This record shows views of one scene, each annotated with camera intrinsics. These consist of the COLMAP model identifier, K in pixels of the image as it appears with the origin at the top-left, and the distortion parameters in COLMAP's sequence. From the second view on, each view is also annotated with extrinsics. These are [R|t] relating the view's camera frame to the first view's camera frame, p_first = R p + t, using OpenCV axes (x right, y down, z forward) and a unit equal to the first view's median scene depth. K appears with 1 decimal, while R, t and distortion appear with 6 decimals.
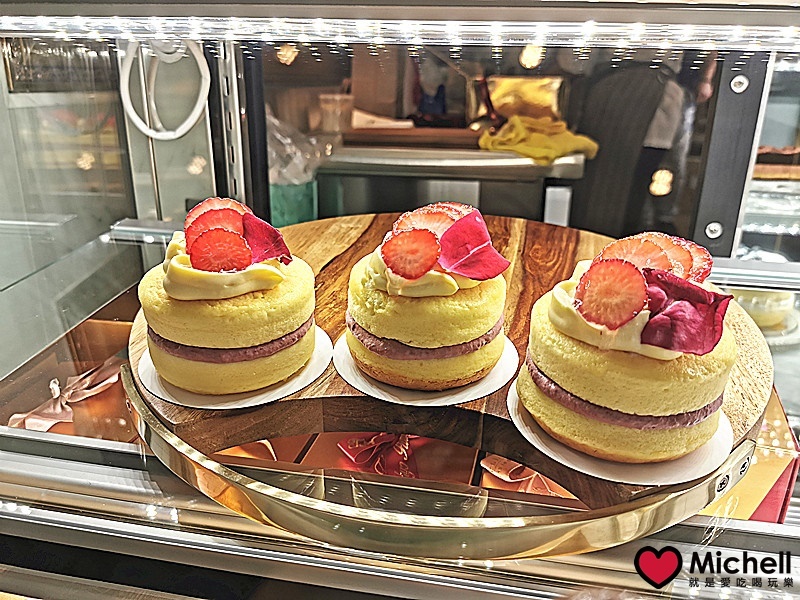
lens RADIAL K [[629.7, 0, 399.9], [0, 629.7, 300.9], [0, 0, 1]] dist [0.008851, 0.001370]
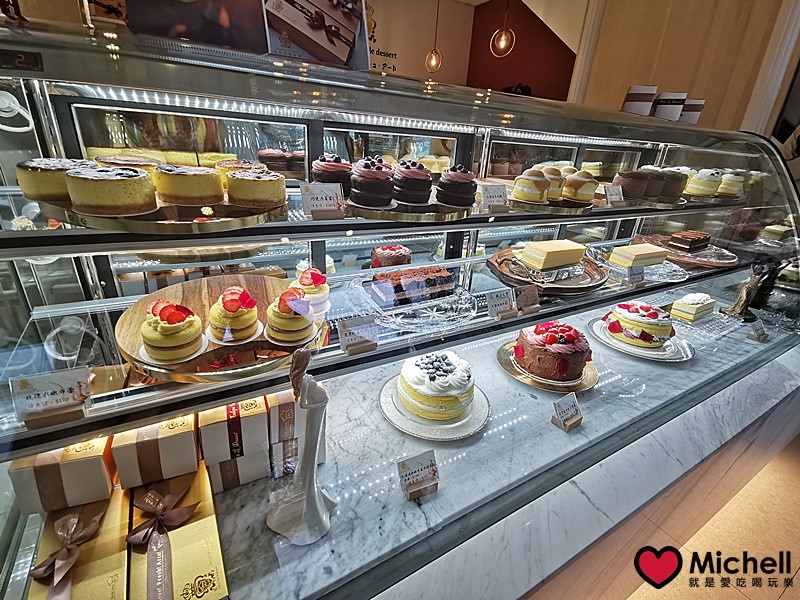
lens RADIAL K [[373.5, 0, 400.4], [0, 373.5, 298.3], [0, 0, 1]] dist [-0.000312, -0.000023]
pose [[0.754618, -0.219042, 0.618524, -0.598233], [0.159966, 0.975608, 0.150335, -0.293647], [-0.636366, -0.014502, 0.771251, -1.390845]]
